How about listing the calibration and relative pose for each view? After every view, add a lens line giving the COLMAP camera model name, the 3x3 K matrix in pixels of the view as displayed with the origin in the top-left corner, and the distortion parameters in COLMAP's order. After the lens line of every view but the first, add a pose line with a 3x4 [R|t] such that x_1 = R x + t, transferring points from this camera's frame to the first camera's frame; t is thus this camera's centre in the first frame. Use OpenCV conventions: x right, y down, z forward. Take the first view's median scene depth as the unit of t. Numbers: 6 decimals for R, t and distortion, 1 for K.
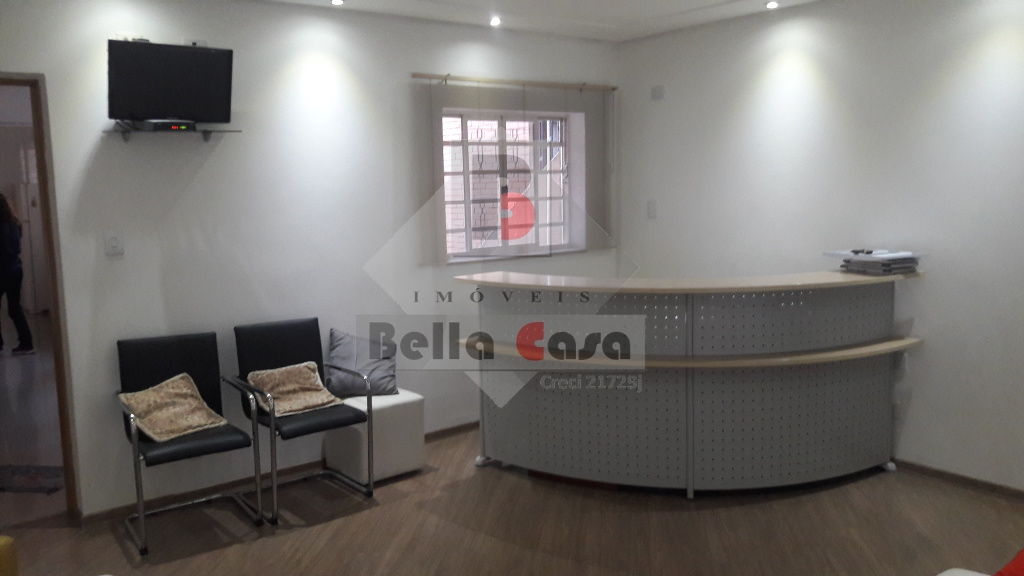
lens RADIAL K [[868.5, 0, 512.0], [0, 868.5, 288.0], [0, 0, 1]] dist [-0.000141, -0.001597]
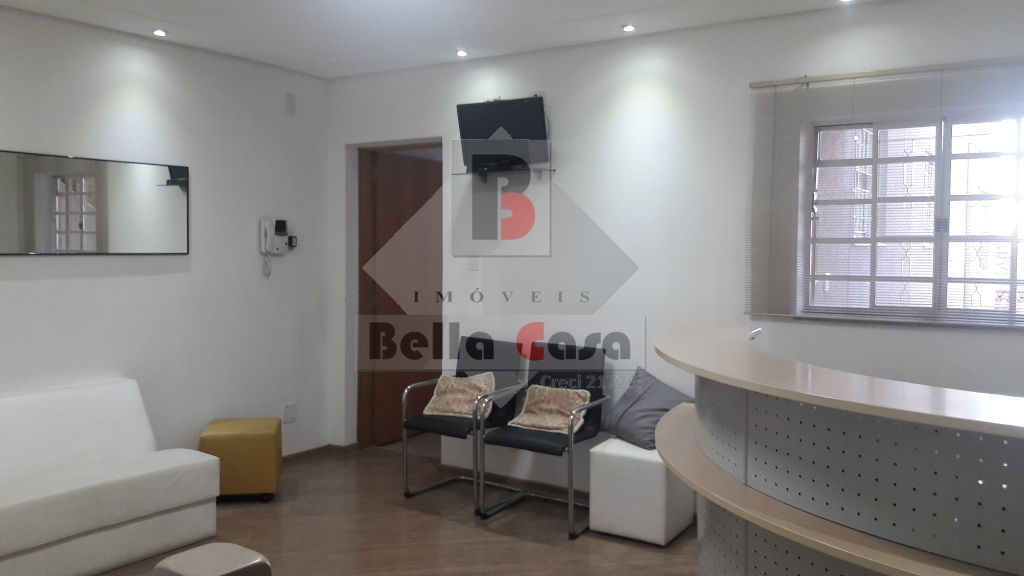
lens RADIAL K [[874.2, 0, 512.0], [0, 874.2, 288.0], [0, 0, 1]] dist [0.127562, 0.001468]
pose [[0.281081, 0.071998, -0.956979, 0.727632], [-0.131943, 0.990612, 0.035775, -0.059437], [0.950571, 0.116211, 0.287942, 0.622077]]
